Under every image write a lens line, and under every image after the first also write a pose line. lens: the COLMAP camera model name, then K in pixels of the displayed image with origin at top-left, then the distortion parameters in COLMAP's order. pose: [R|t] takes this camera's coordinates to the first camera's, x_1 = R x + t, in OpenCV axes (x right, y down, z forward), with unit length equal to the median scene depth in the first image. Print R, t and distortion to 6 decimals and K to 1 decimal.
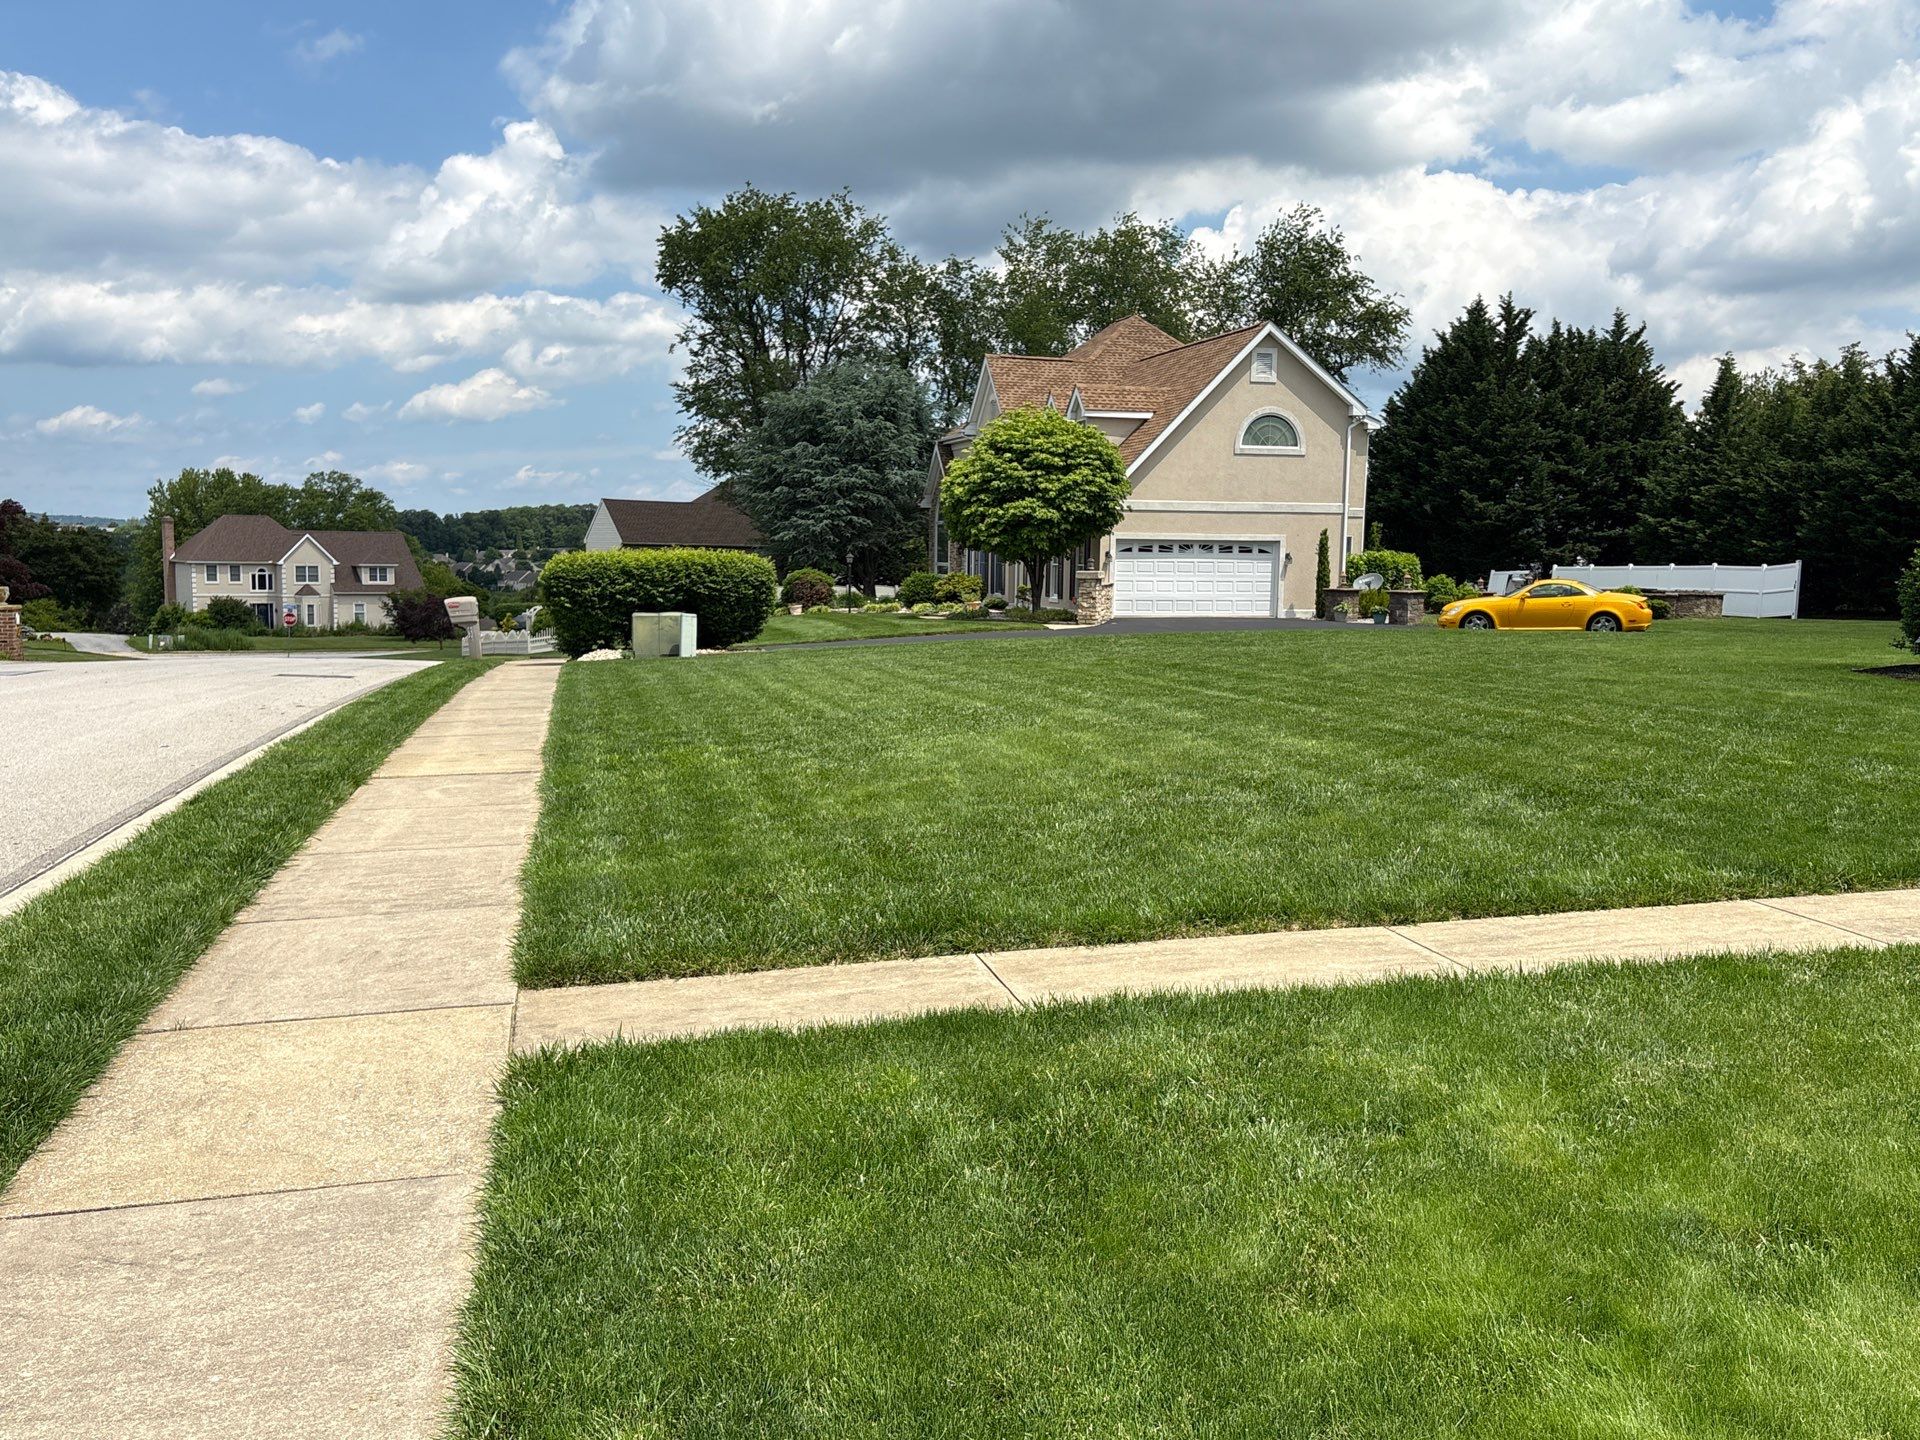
lens RADIAL K [[1524.4, 0, 987.5], [0, 1524.4, 751.3], [0, 0, 1]] dist [0.027808, -0.019683]
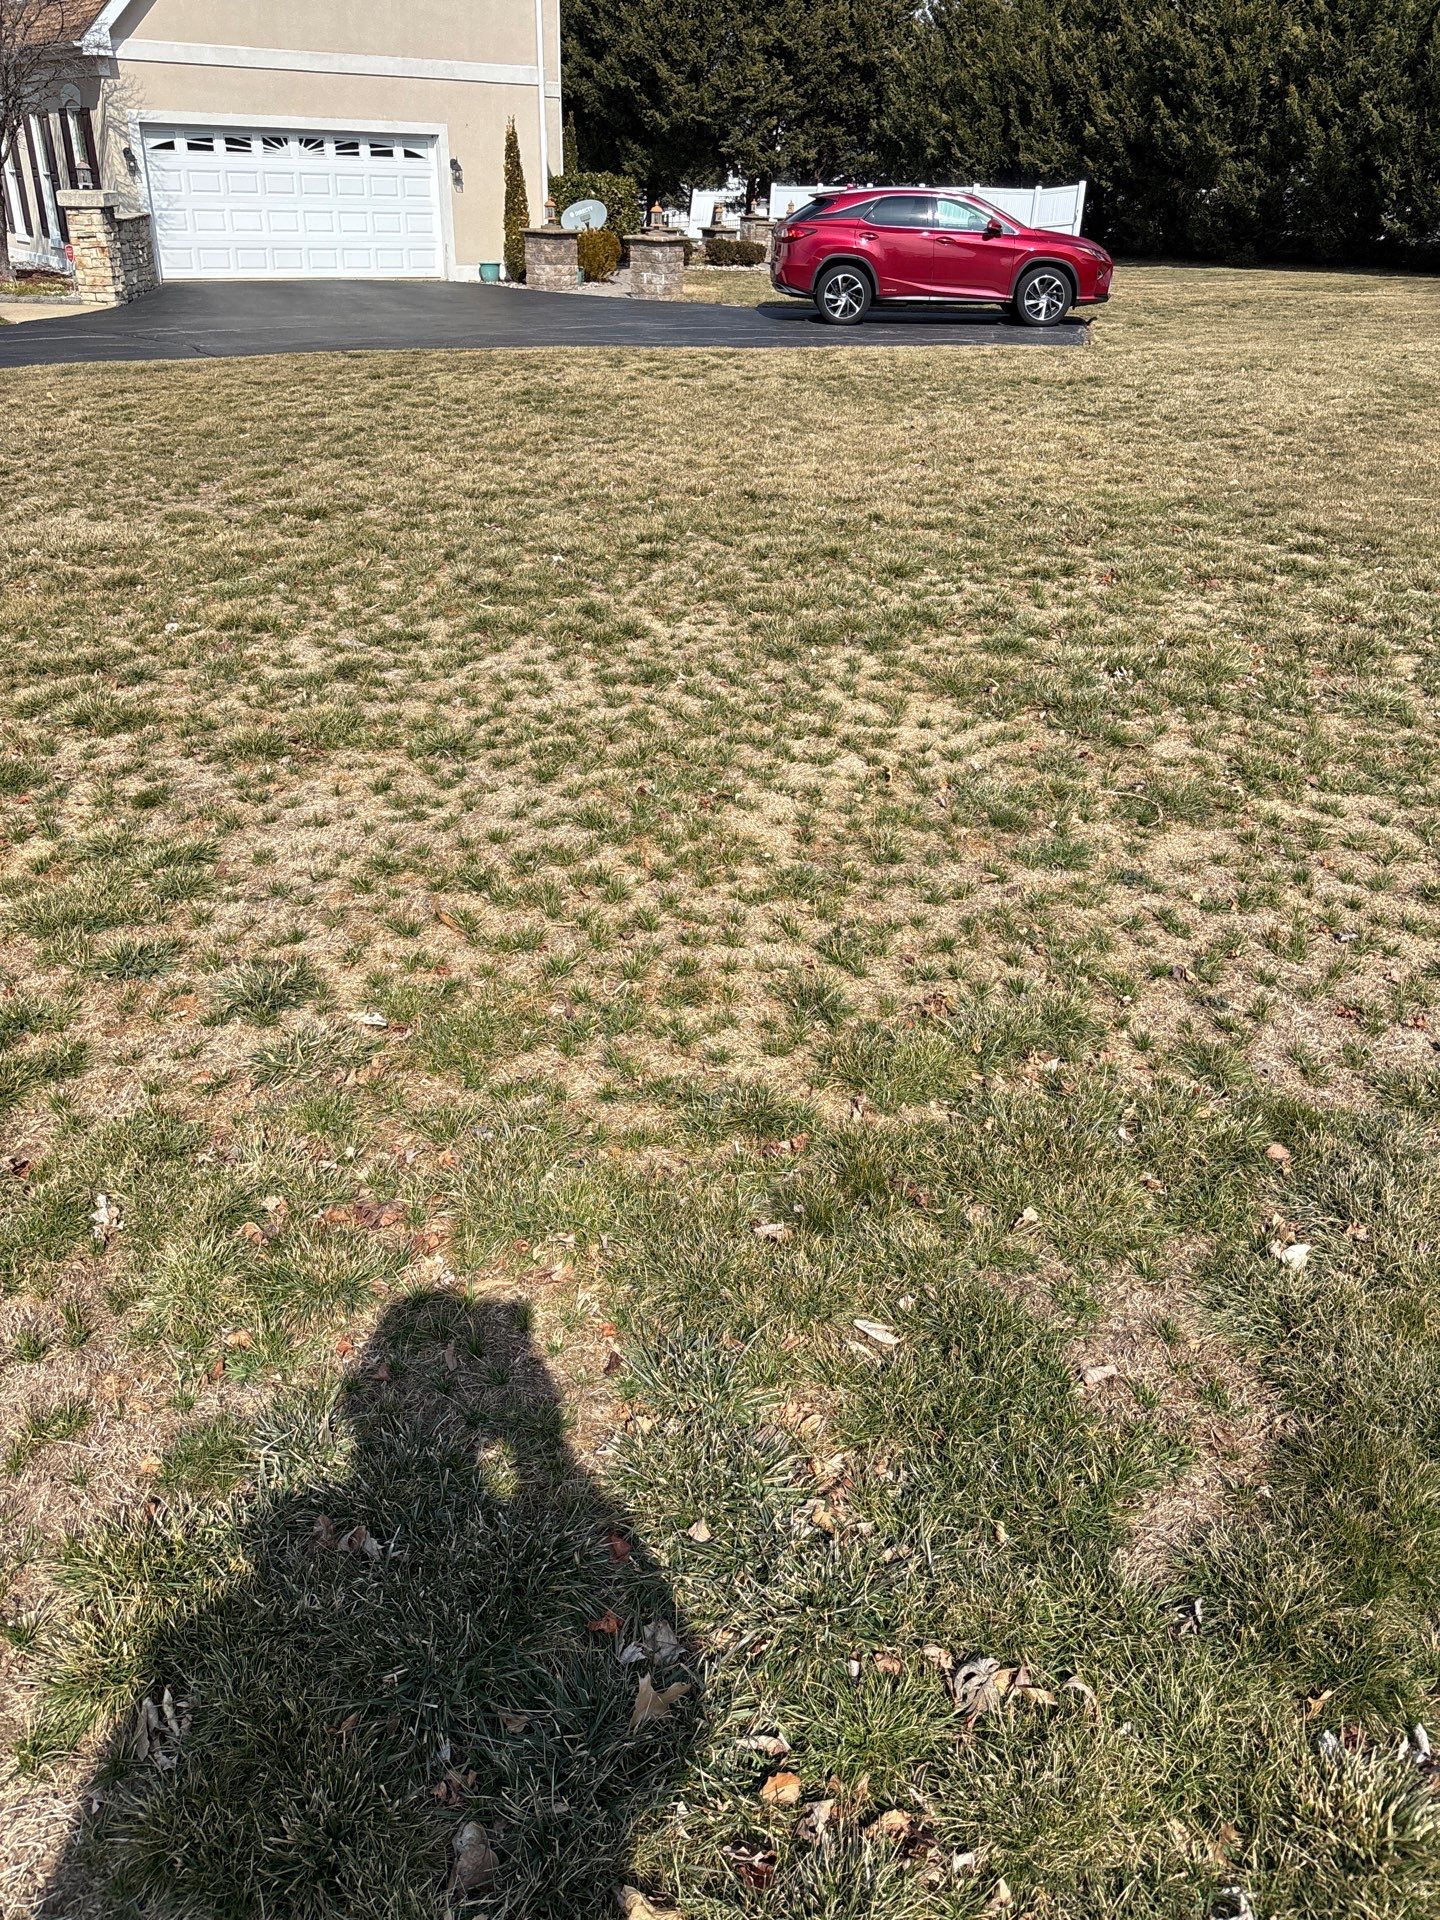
lens RADIAL K [[1466.8, 0, 710.7], [0, 1466.8, 965.7], [0, 0, 1]] dist [0.008238, -0.007284]
pose [[0.931931, -0.161455, 0.324710, 0.034143], [0.031672, 0.928234, 0.370645, -0.029335], [-0.361250, -0.335132, 0.870164, 0.227695]]
